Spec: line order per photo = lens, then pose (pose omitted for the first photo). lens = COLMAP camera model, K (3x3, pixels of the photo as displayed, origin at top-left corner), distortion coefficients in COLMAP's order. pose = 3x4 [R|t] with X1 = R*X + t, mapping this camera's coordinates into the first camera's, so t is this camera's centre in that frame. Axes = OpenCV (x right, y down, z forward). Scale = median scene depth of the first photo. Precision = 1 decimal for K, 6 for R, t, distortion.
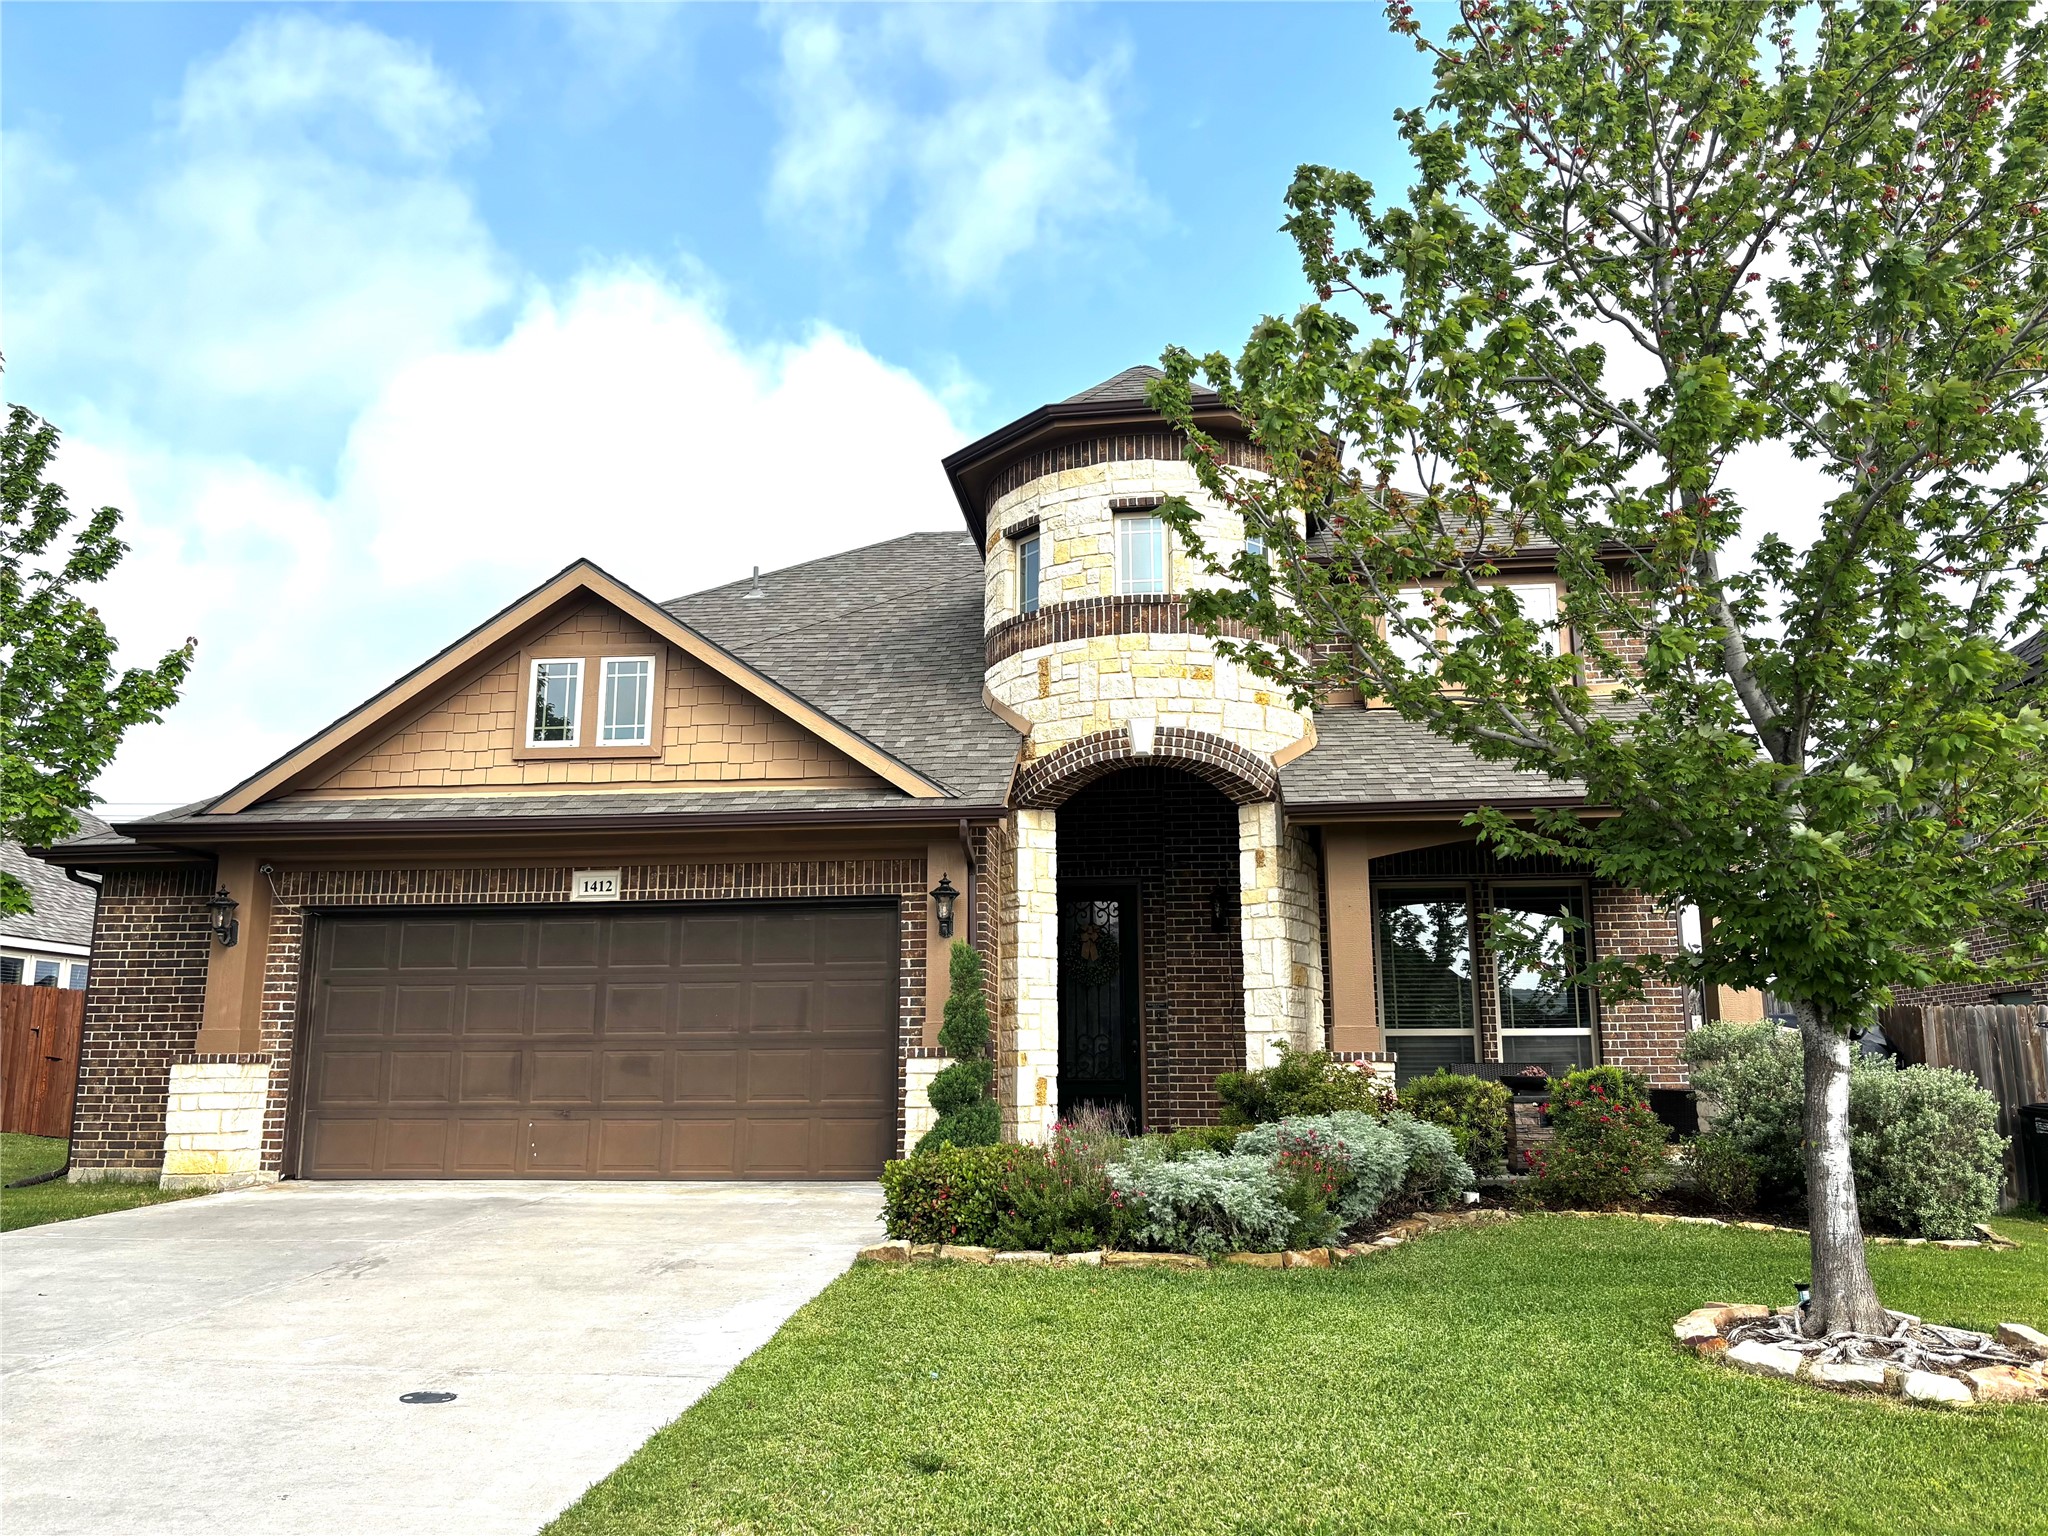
lens RADIAL K [[1567.8, 0, 1025.8], [0, 1567.8, 767.9], [0, 0, 1]] dist [0.053100, -0.042681]
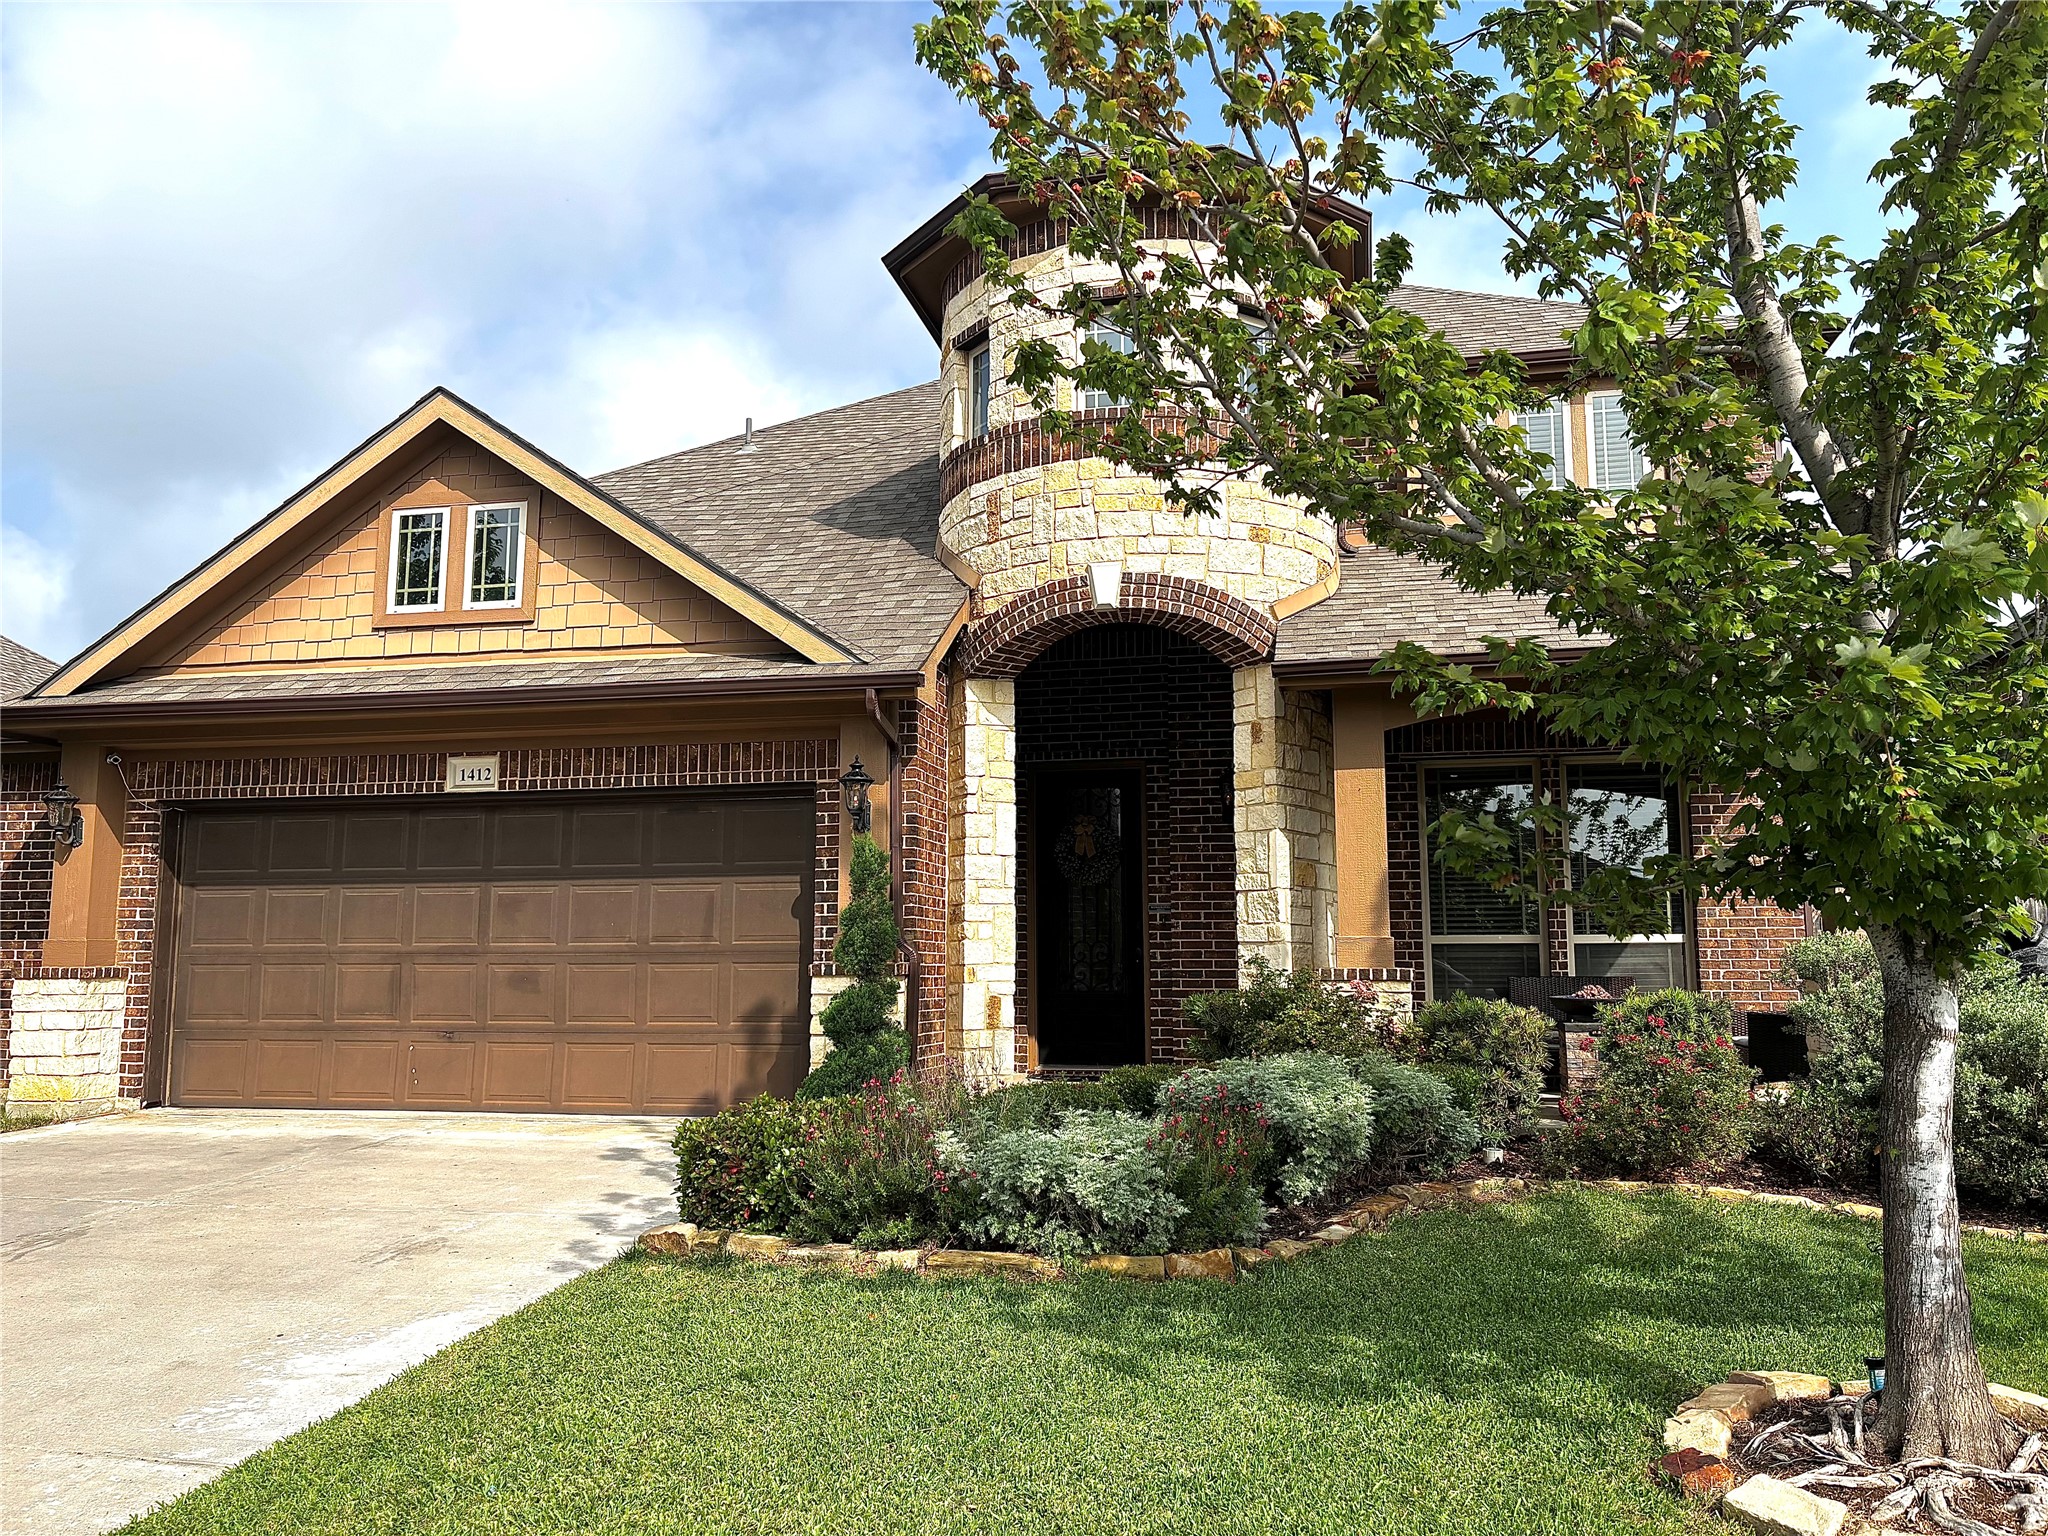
lens RADIAL K [[1567.8, 0, 1018.9], [0, 1567.8, 772.1], [0, 0, 1]] dist [0.053100, -0.042681]
pose [[0.994770, -0.011378, -0.101504, 0.111101], [0.018727, 0.997247, 0.071742, 0.017730], [0.100408, -0.073267, 0.992245, 0.179451]]
